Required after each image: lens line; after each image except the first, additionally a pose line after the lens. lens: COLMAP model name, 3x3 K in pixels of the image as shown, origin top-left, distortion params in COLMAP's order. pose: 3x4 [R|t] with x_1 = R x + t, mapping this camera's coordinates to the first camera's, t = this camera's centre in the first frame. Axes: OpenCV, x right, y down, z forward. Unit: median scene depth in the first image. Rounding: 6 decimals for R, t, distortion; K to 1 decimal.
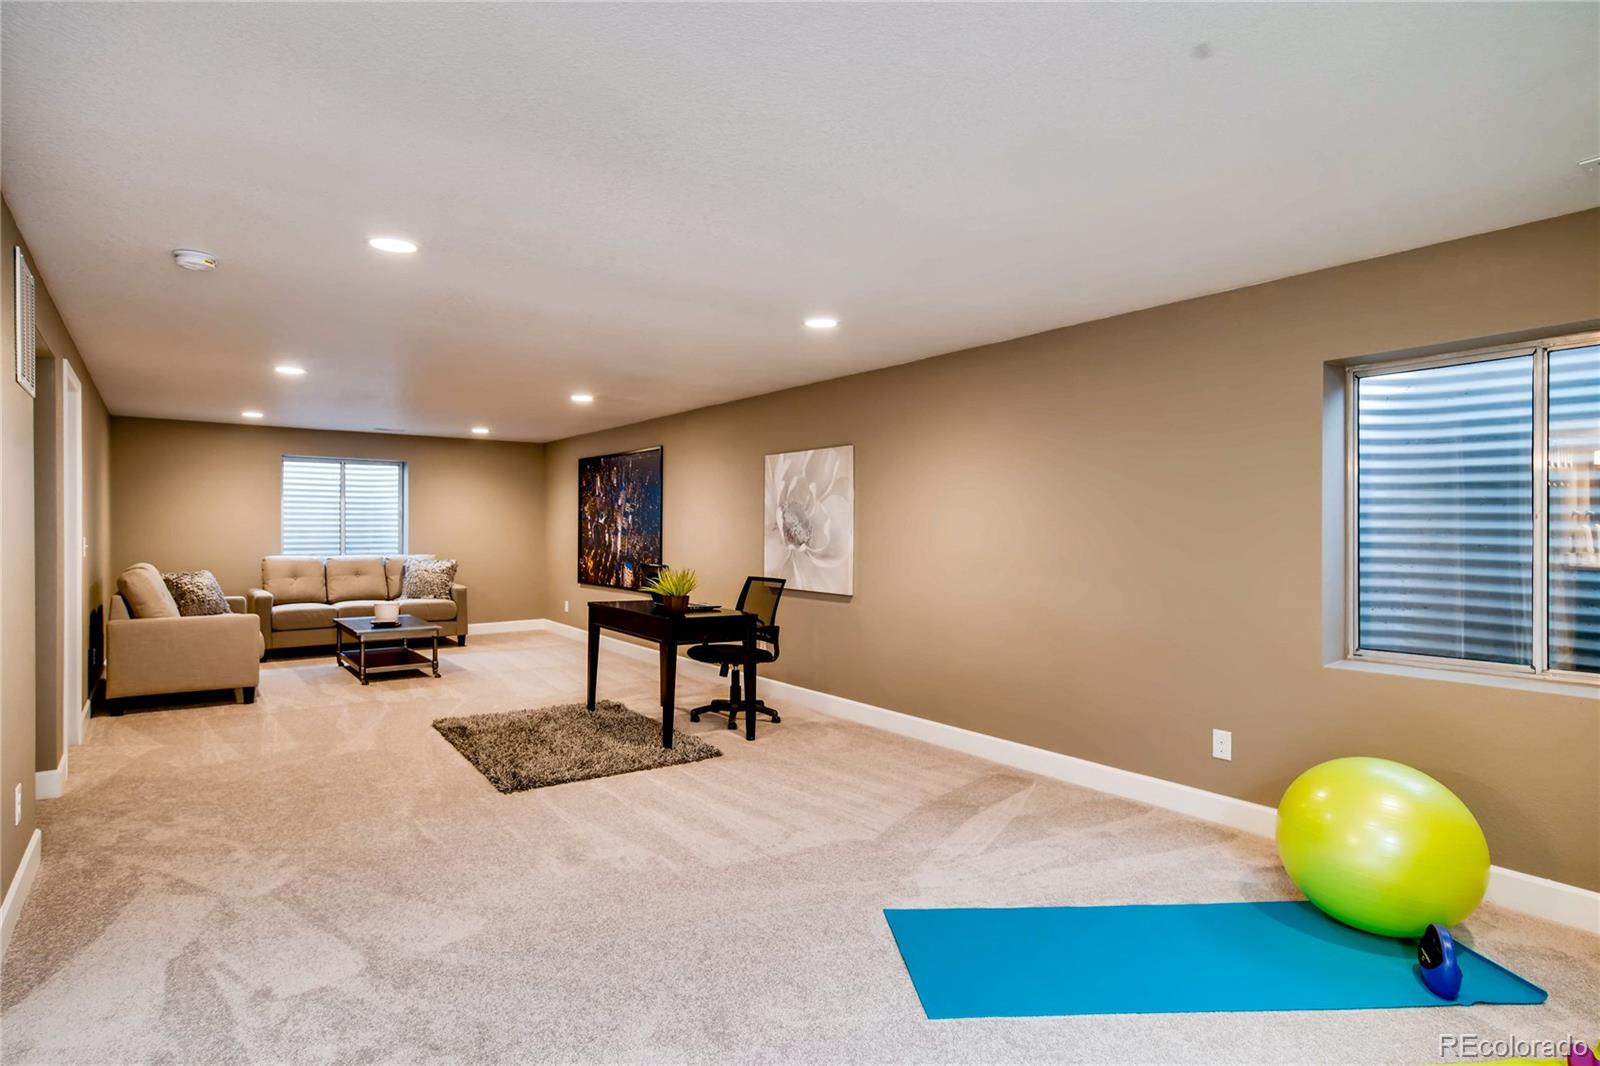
lens RADIAL K [[824.1, 0, 800.3], [0, 824.1, 533.1], [0, 0, 1]] dist [-0.000650, 0.003503]
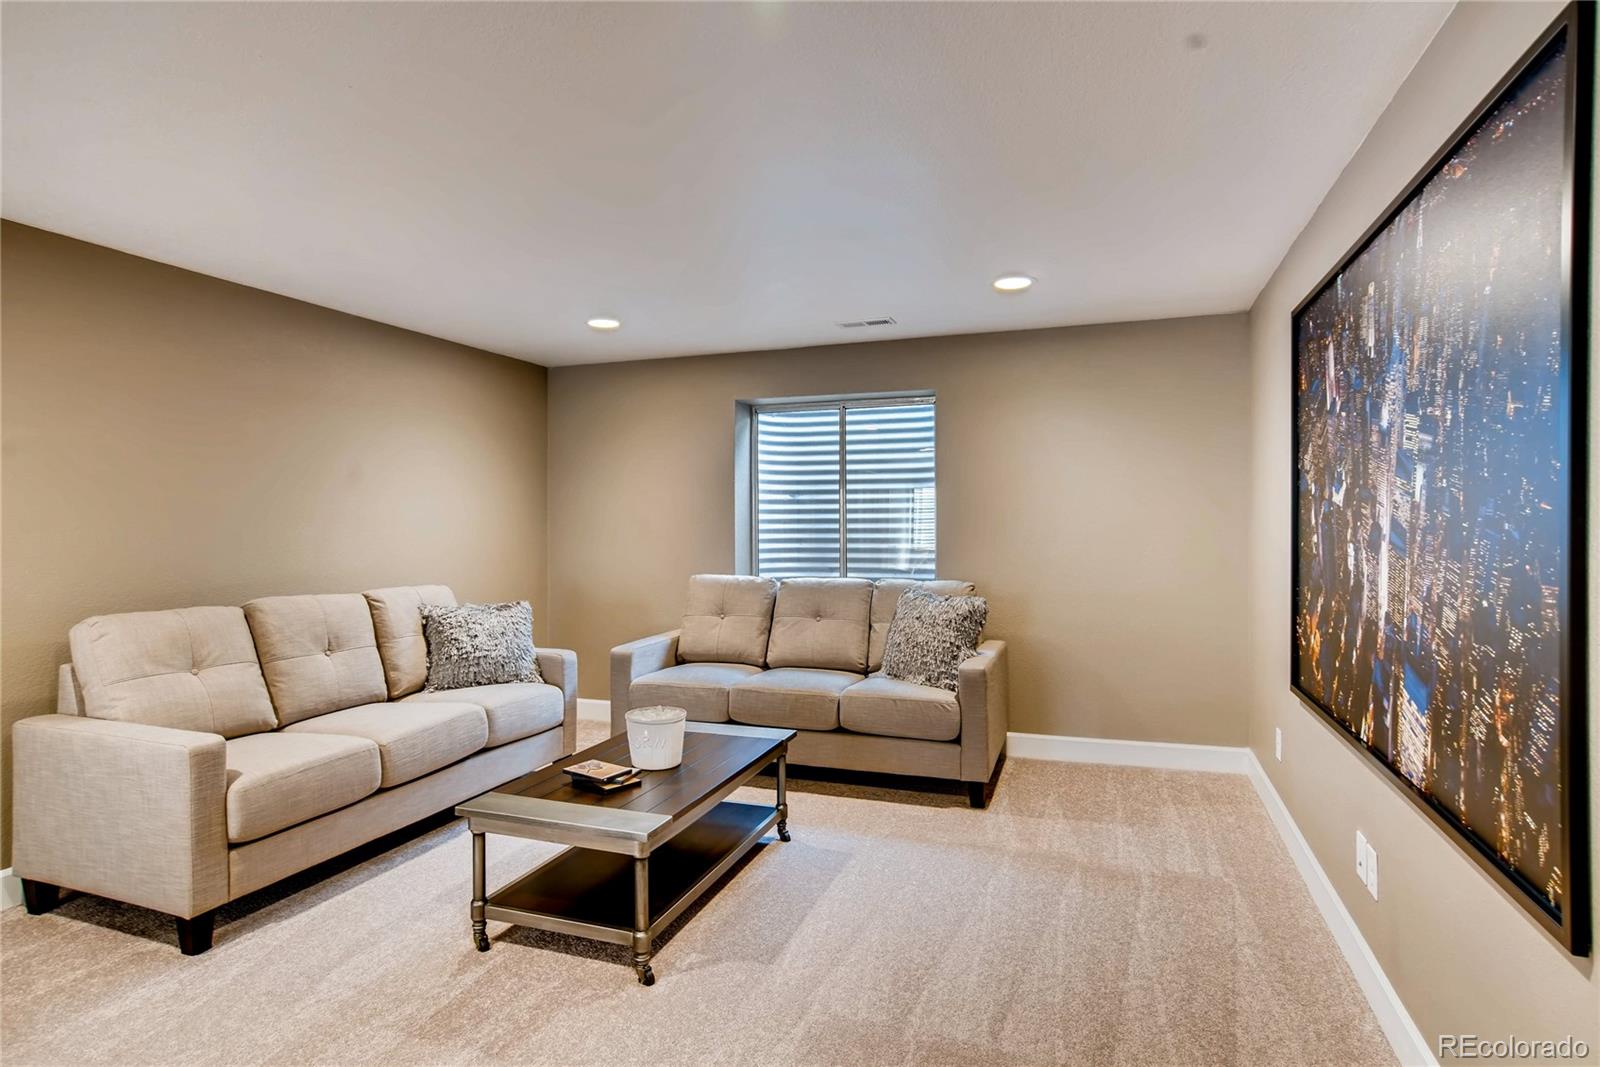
lens RADIAL K [[824.1, 0, 811.8], [0, 824.1, 527.3], [0, 0, 1]] dist [-0.000650, 0.003503]
pose [[0.539499, -0.001564, -0.841985, -0.103971], [0.002553, 0.999997, -0.000222, -0.005196], [0.841982, -0.002030, 0.539501, 0.715919]]
